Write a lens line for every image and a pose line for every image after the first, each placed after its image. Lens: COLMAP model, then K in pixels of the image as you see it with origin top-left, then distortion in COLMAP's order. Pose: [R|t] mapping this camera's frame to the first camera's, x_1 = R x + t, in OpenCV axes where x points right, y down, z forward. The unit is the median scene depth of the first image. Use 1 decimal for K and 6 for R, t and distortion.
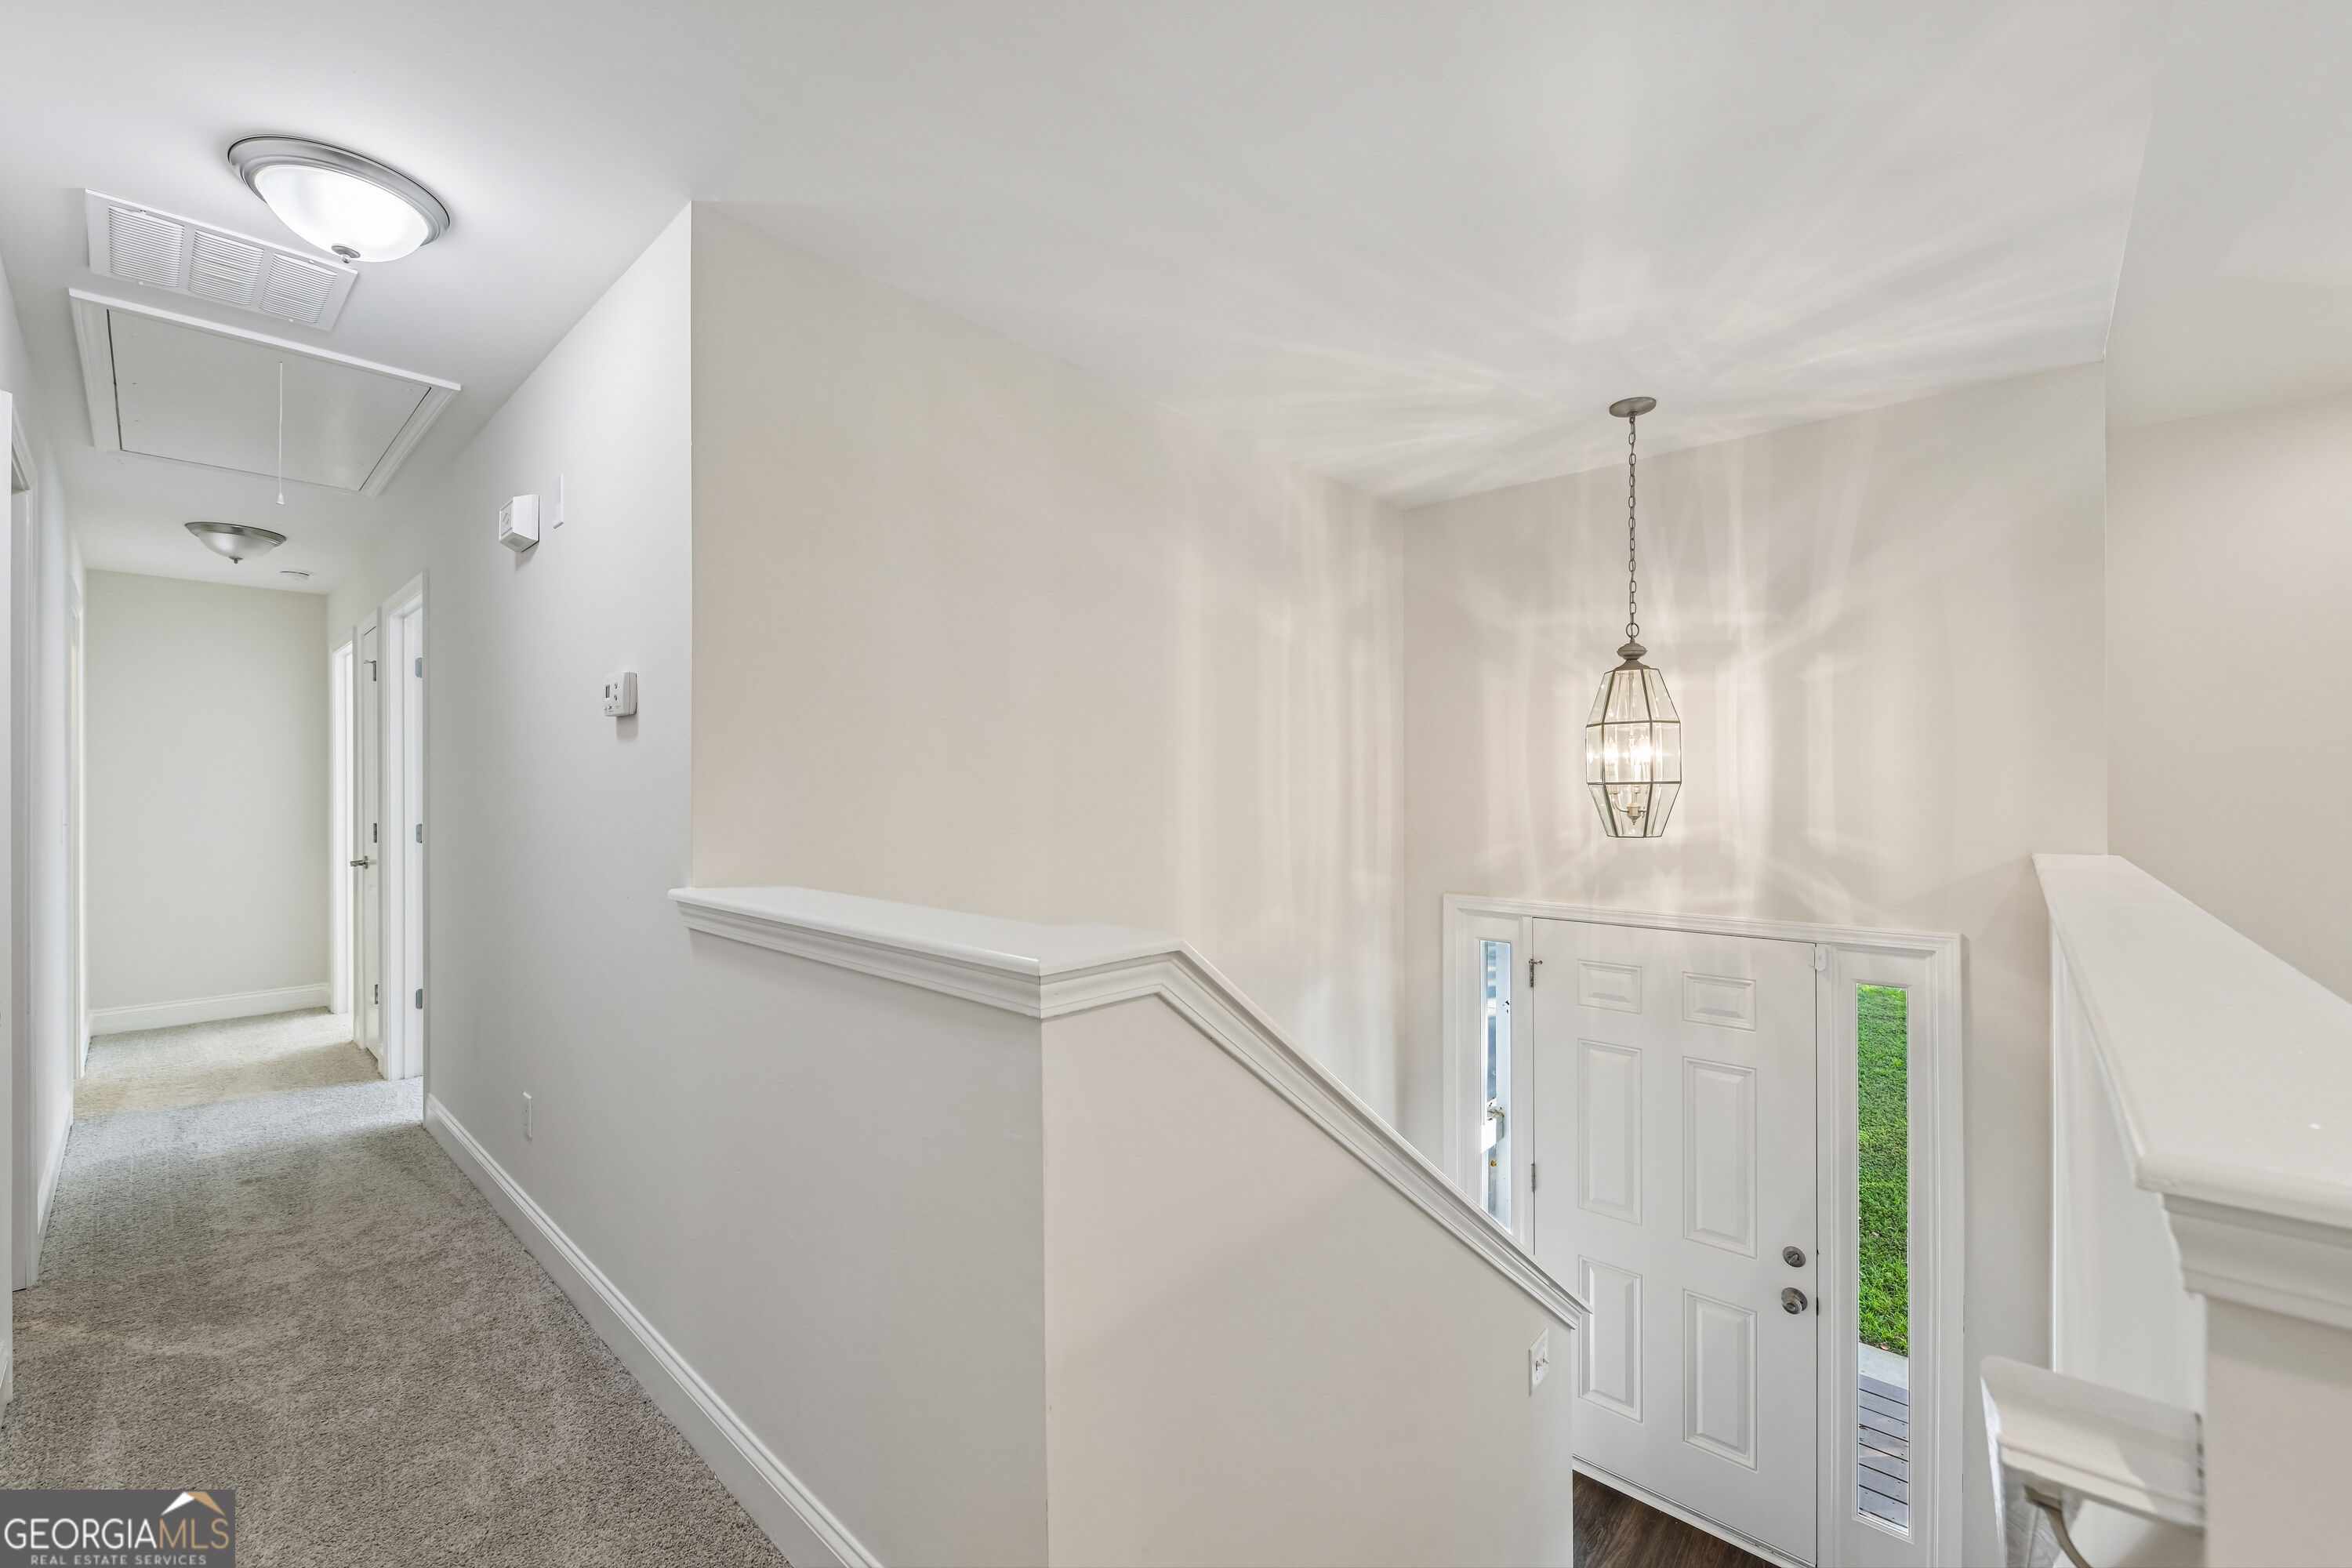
lens RADIAL K [[937.4, 0, 1167.0], [0, 937.4, 786.8], [0, 0, 1]] dist [-0.000719, -0.000186]
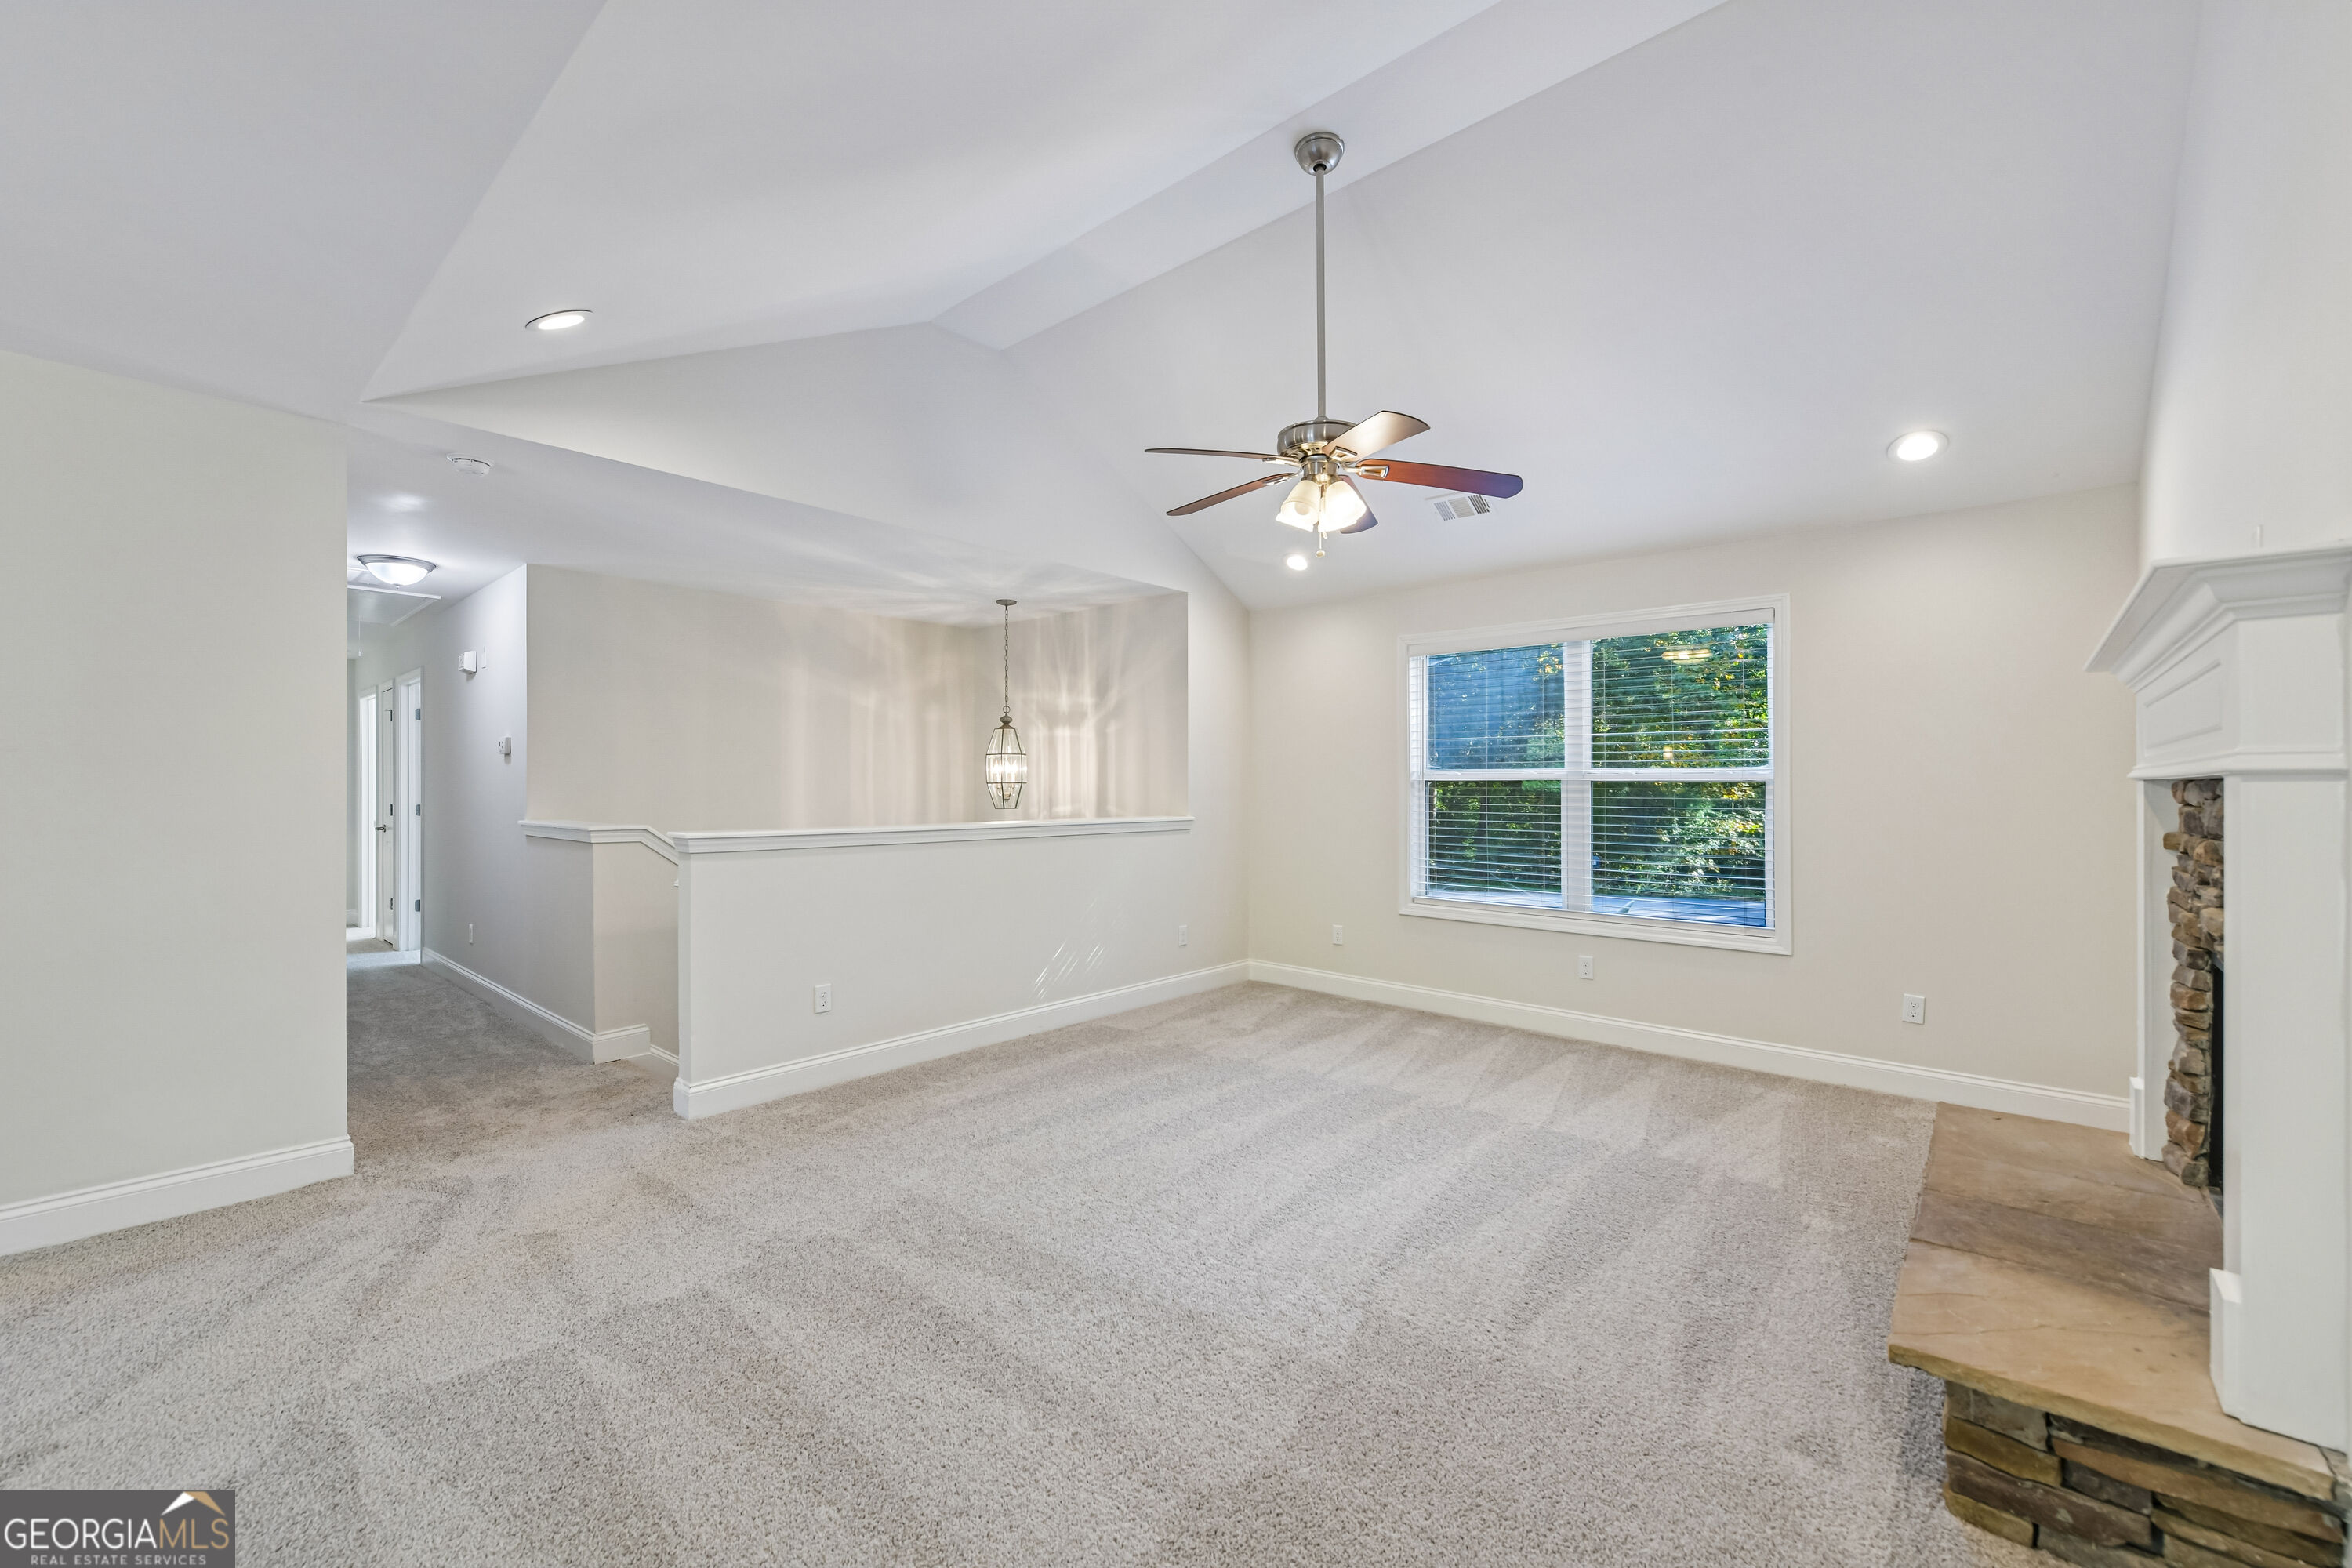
lens RADIAL K [[937.4, 0, 1167.0], [0, 937.4, 786.8], [0, 0, 1]] dist [-0.000719, -0.000186]
pose [[0.999946, 0.002512, 0.010074, 0.744275], [-0.002531, 0.999995, 0.001891, -0.000032], [-0.010069, -0.001916, 0.999947, -0.974833]]
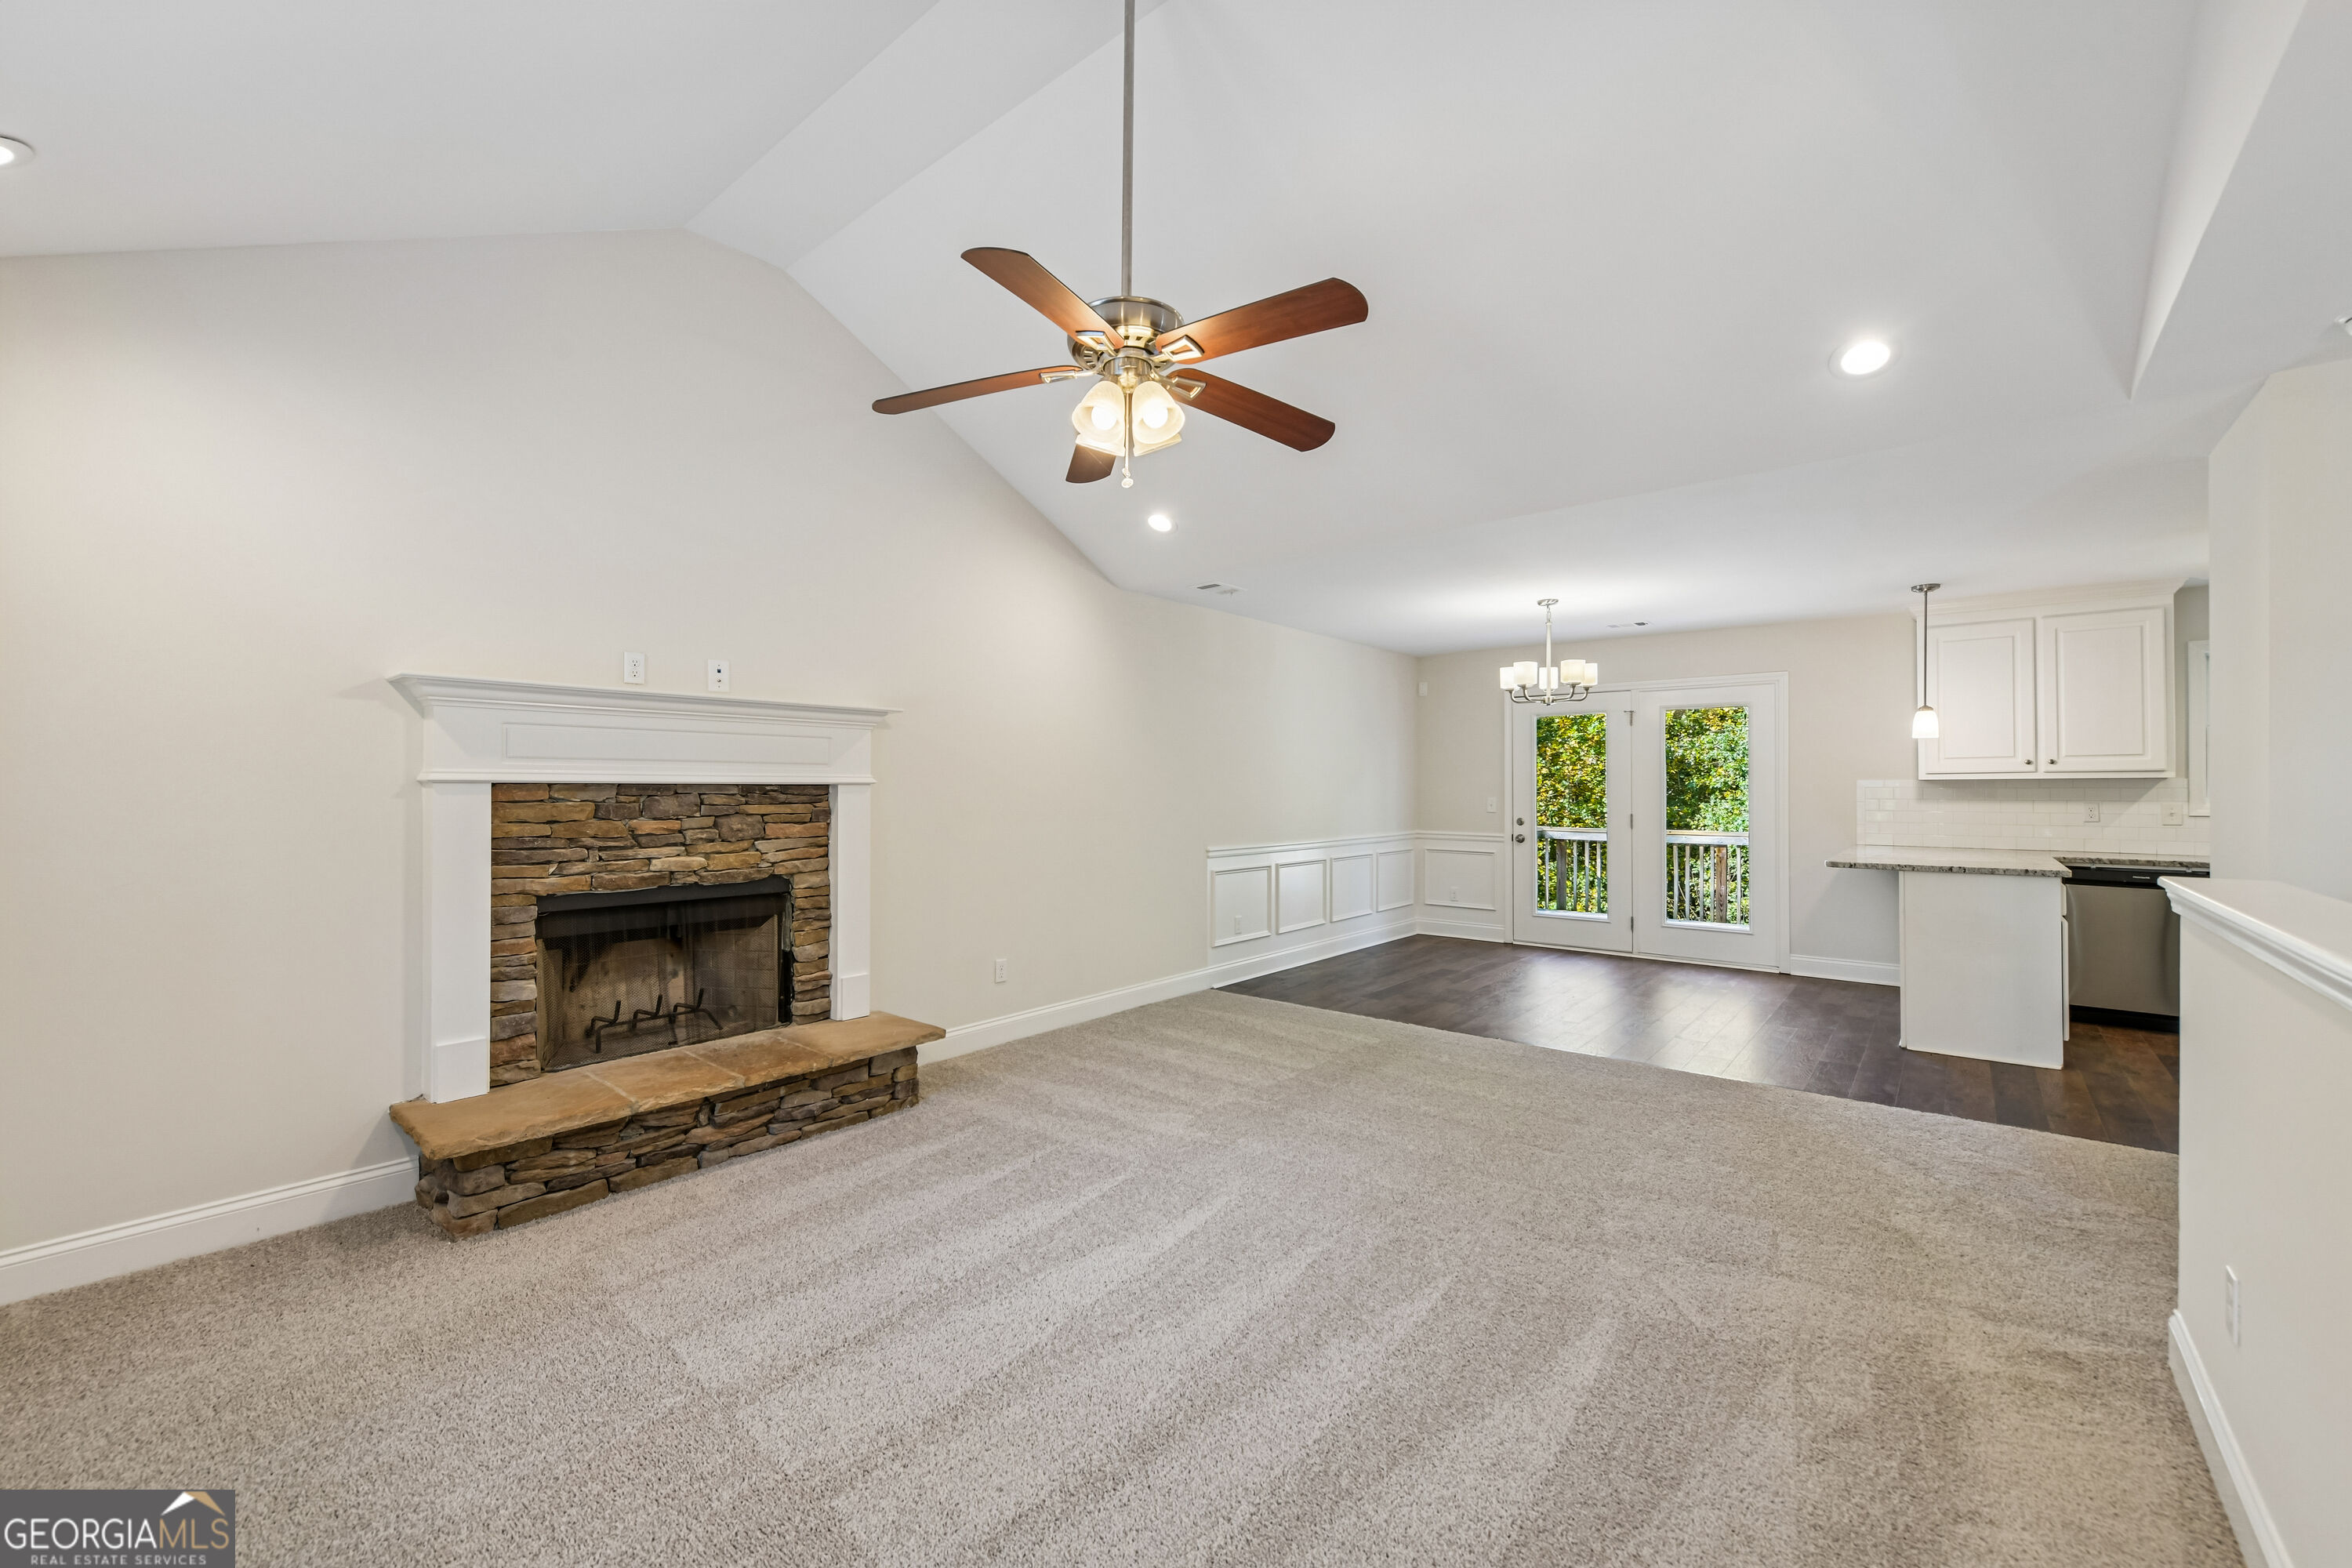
lens RADIAL K [[937.4, 0, 1167.0], [0, 937.4, 786.8], [0, 0, 1]] dist [-0.000719, -0.000186]
pose [[-0.999003, -0.001121, -0.044626, 0.920624], [-0.000950, 0.999992, -0.003850, -0.002278], [0.044630, -0.003803, -0.998996, 0.726287]]
